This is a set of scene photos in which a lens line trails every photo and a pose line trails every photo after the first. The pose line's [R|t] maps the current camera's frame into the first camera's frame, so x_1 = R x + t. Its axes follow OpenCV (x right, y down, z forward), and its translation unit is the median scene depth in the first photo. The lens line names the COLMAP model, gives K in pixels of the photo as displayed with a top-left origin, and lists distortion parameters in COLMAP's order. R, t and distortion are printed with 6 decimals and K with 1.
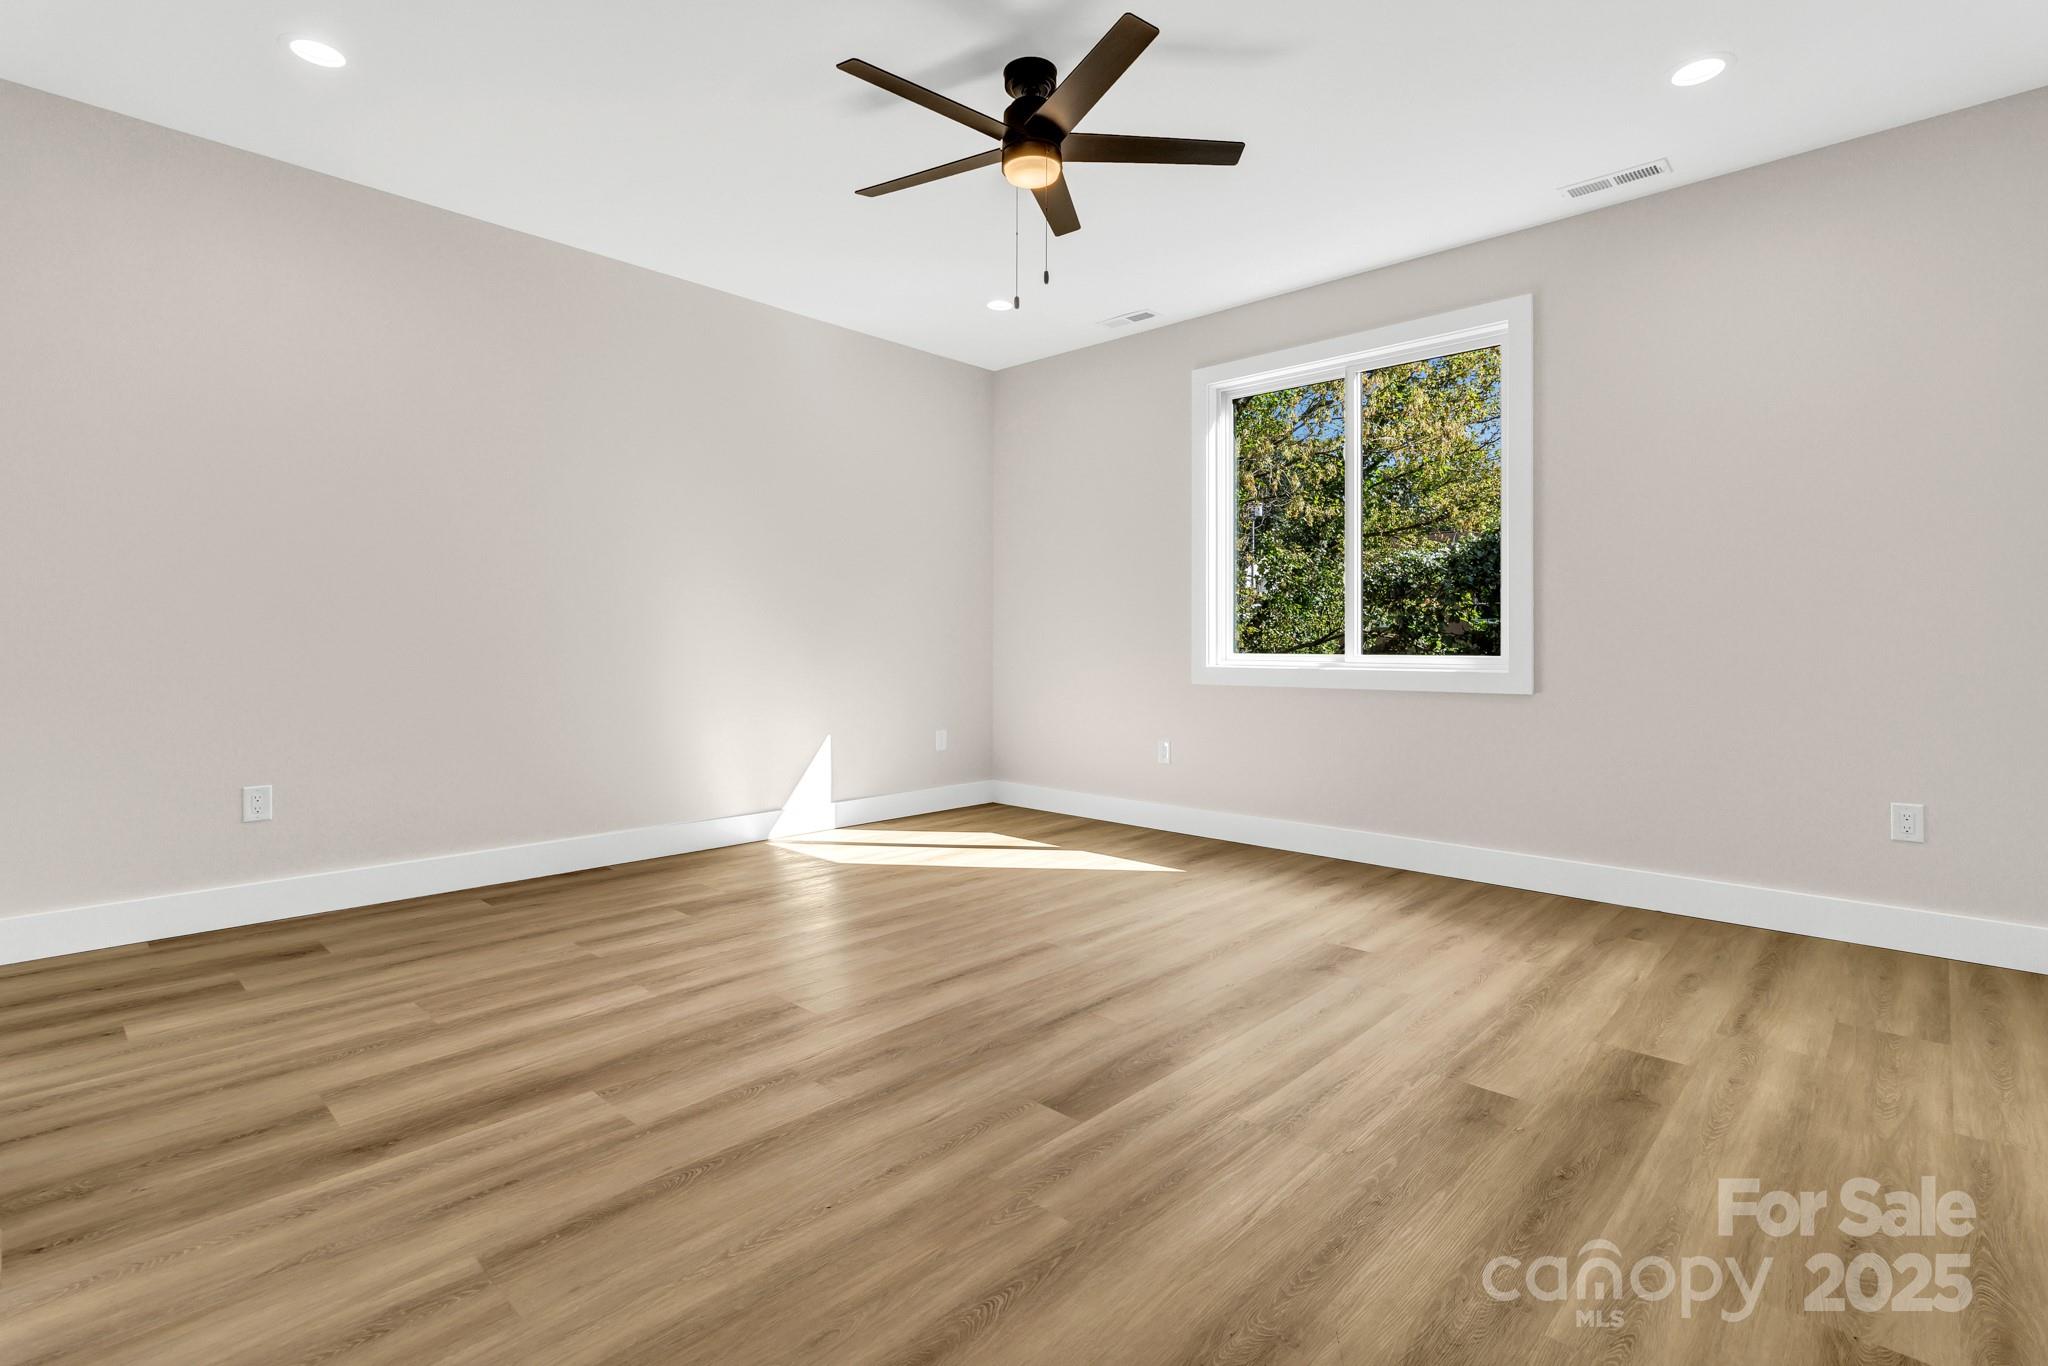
lens RADIAL K [[989.8, 0, 1032.6], [0, 989.8, 634.4], [0, 0, 1]] dist [-0.002203, -0.000319]
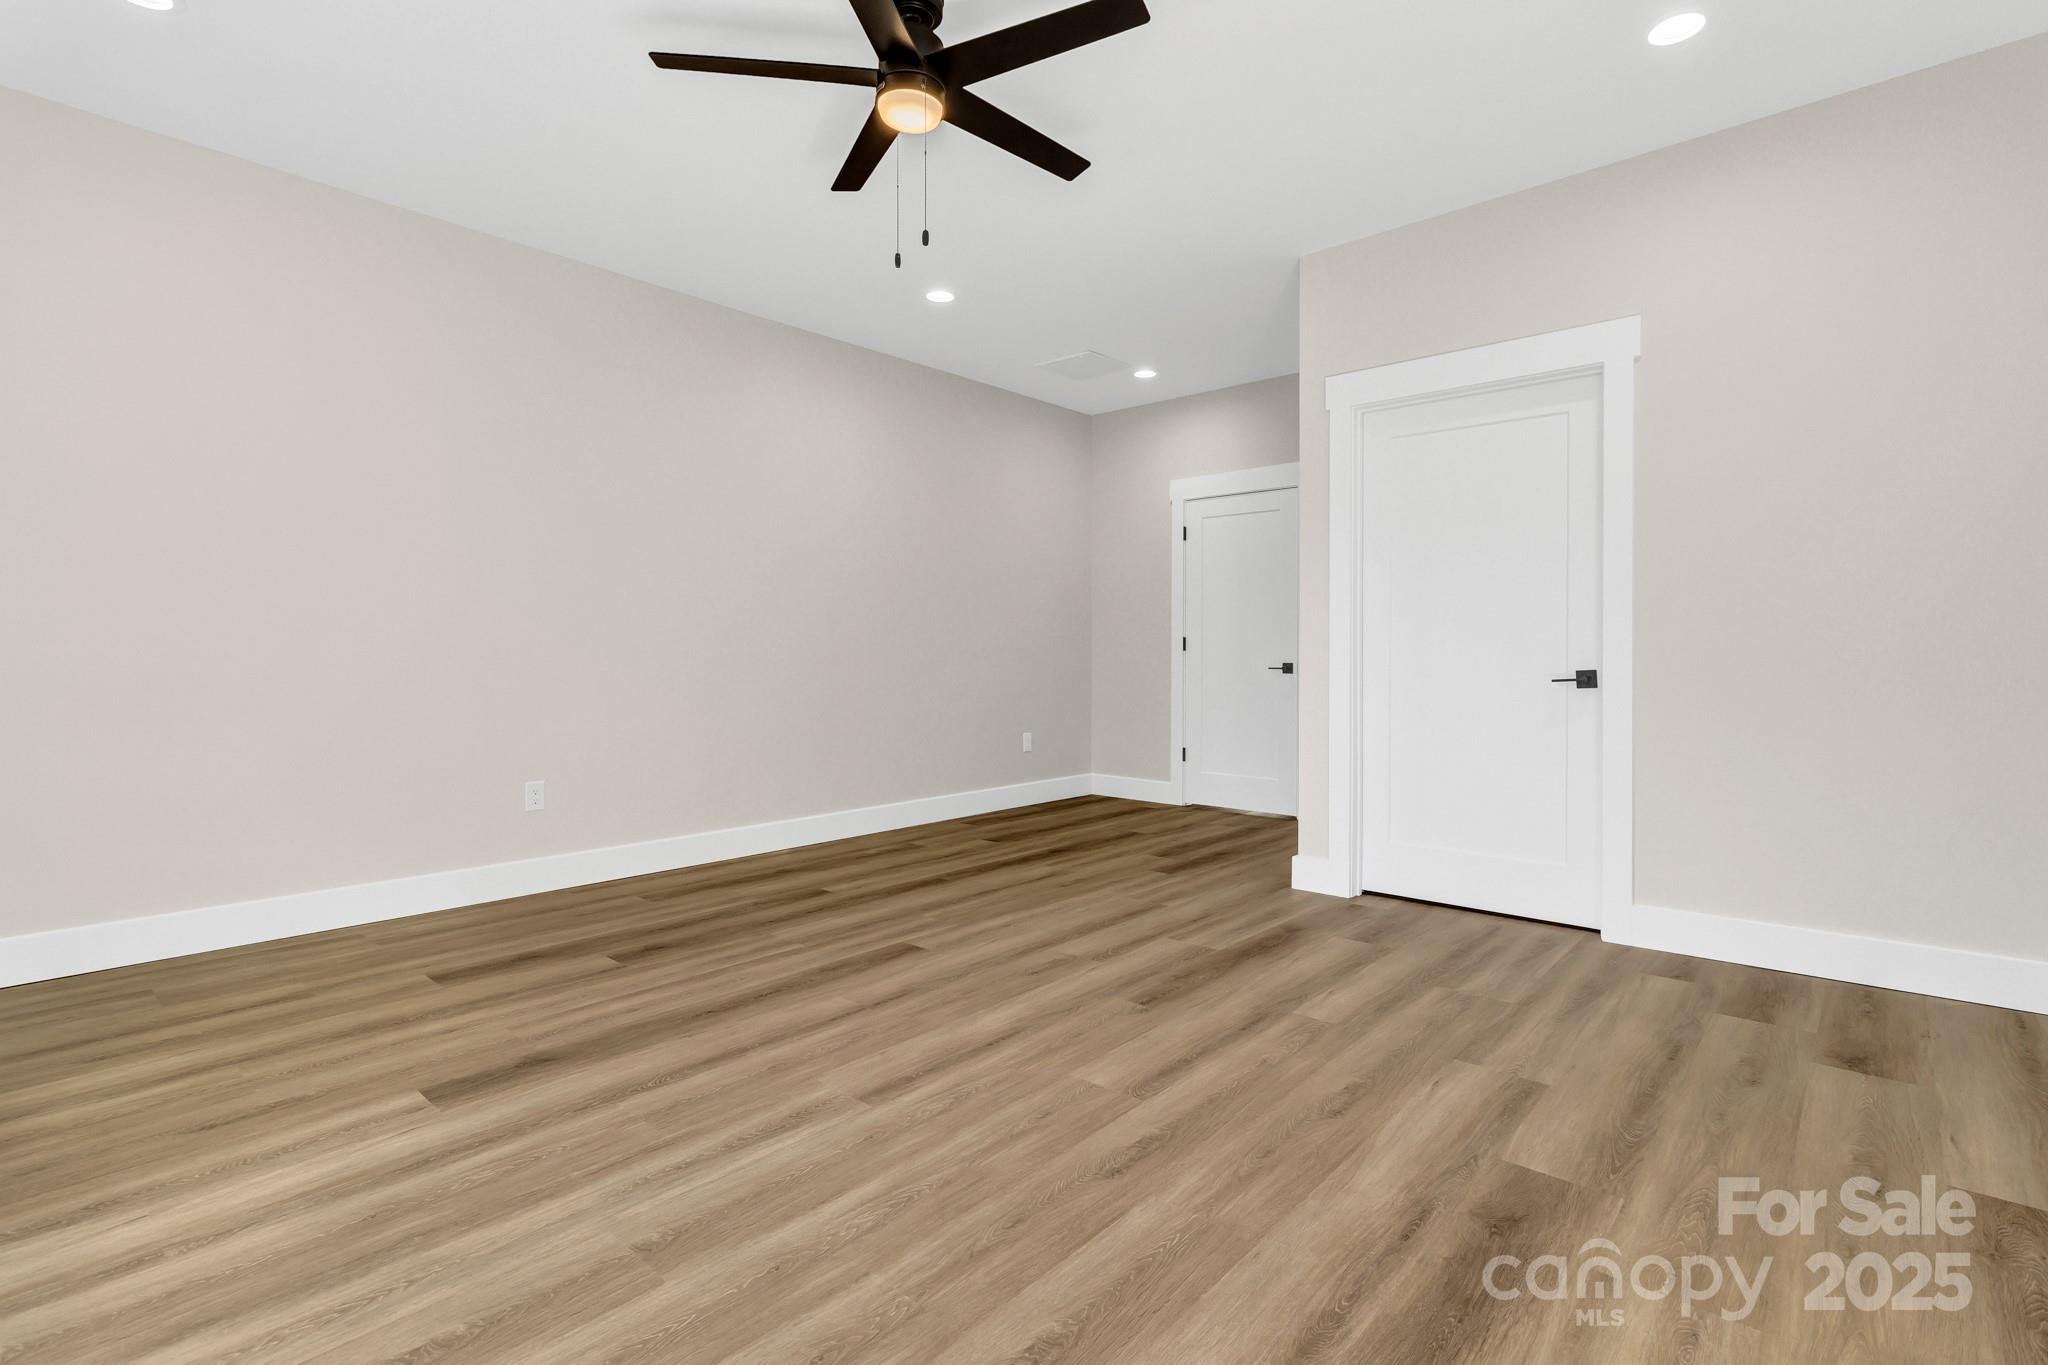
lens RADIAL K [[967.7, 0, 1025.2], [0, 967.7, 651.8], [0, 0, 1]] dist [-0.000802, -0.000107]
pose [[-0.999781, -0.000913, -0.020889, -0.102788], [-0.000744, 0.999967, -0.008082, 0.014202], [0.020896, -0.008064, -0.999749, 2.204807]]
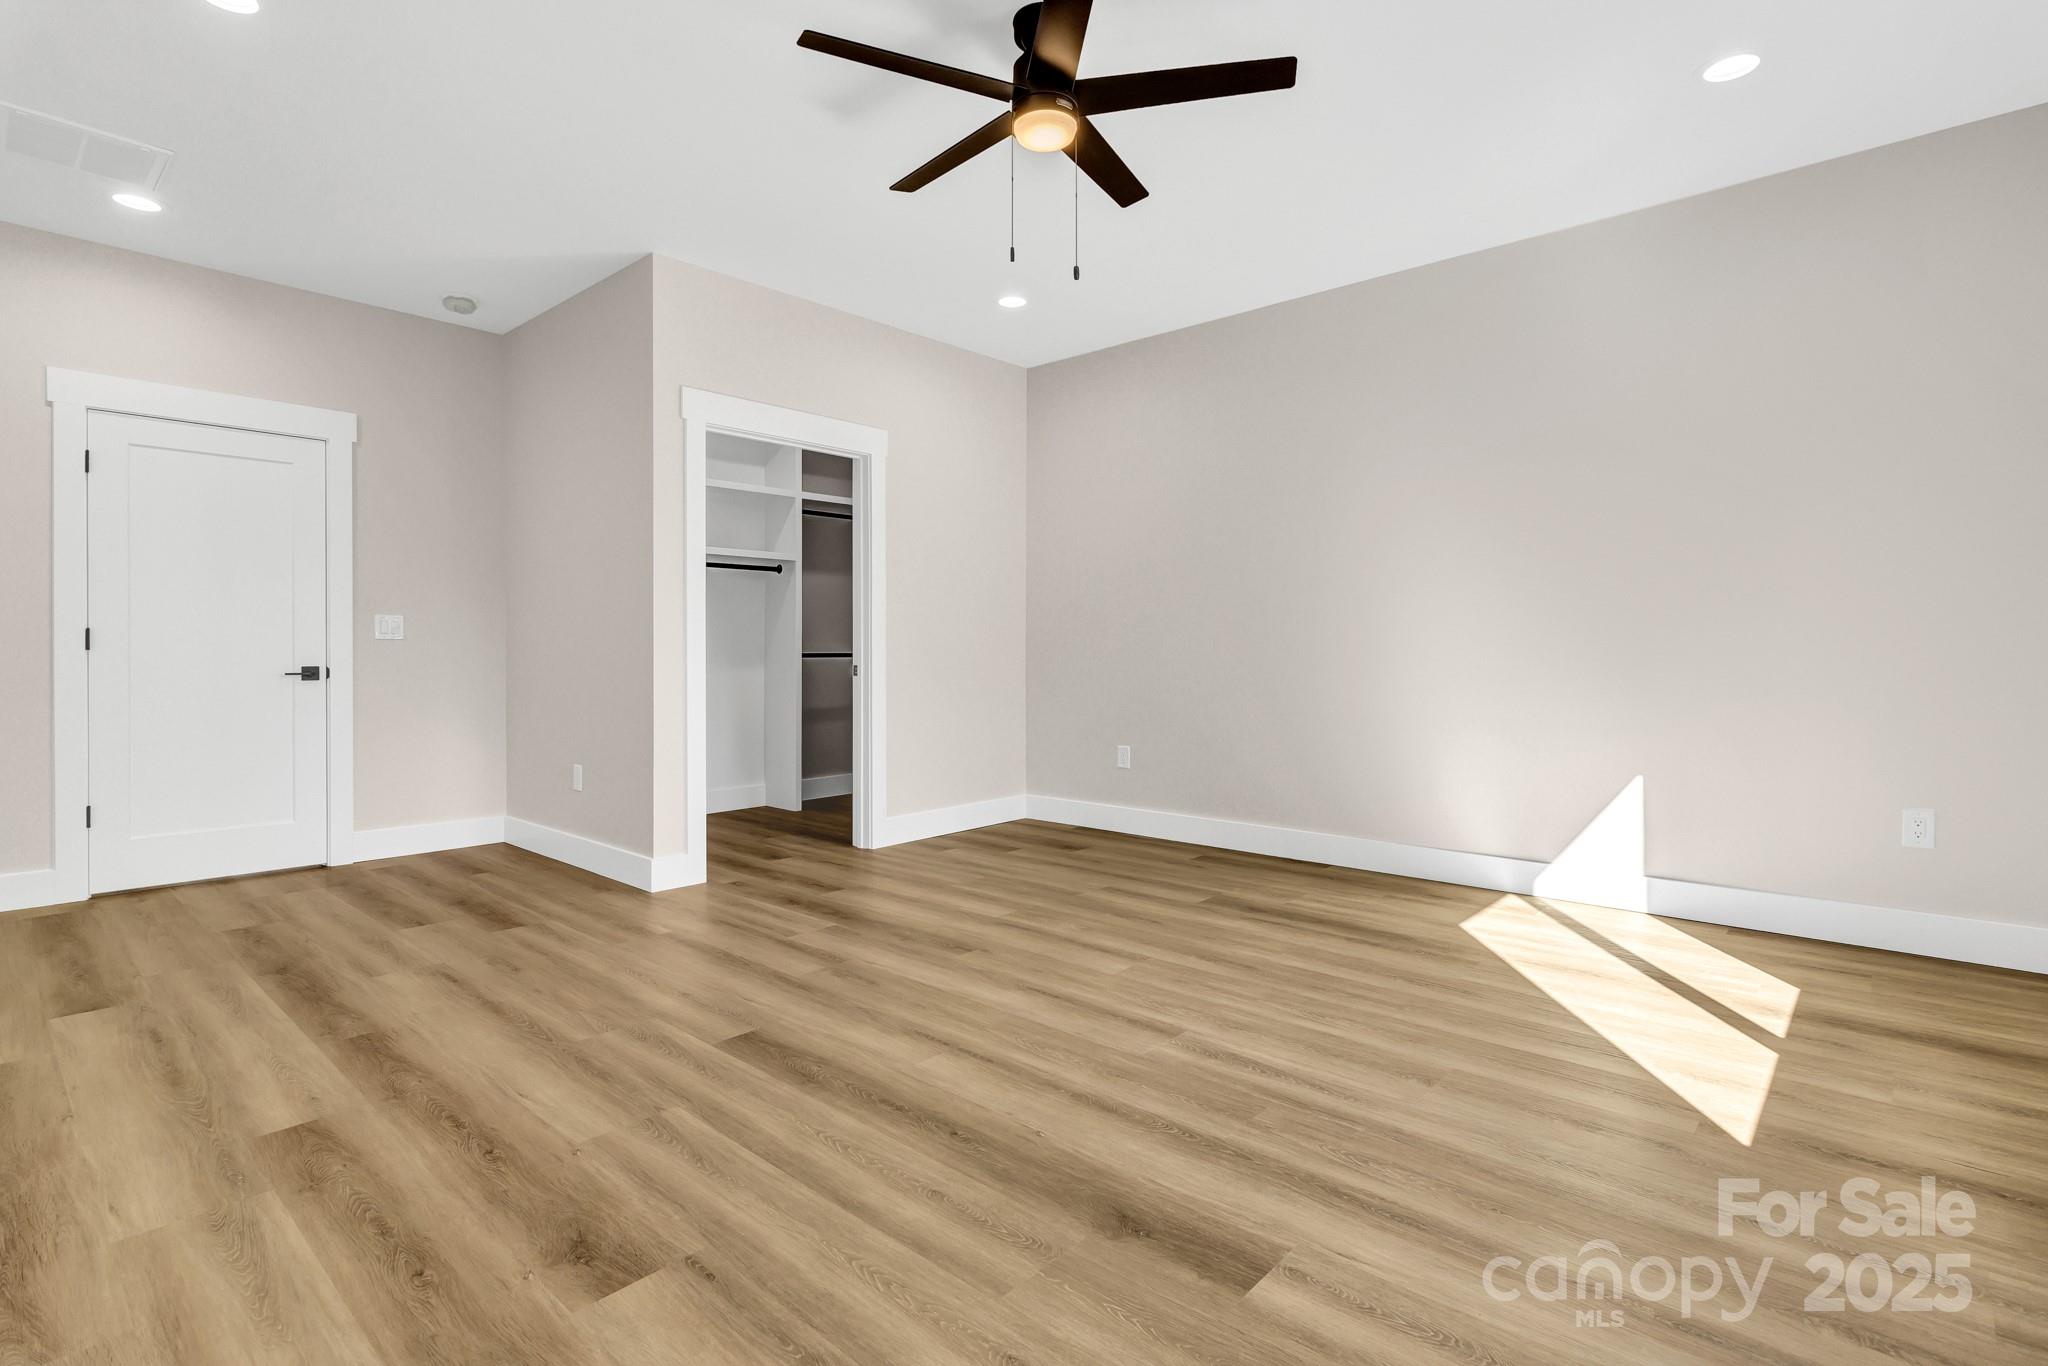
lens RADIAL K [[967.7, 0, 1025.2], [0, 967.7, 652.3], [0, 0, 1]] dist [-0.000802, -0.000107]
pose [[0.014320, -0.002152, -0.999895, 1.048049], [0.007788, 0.999968, -0.002040, 0.010551], [0.999867, -0.007758, 0.014336, 1.148746]]
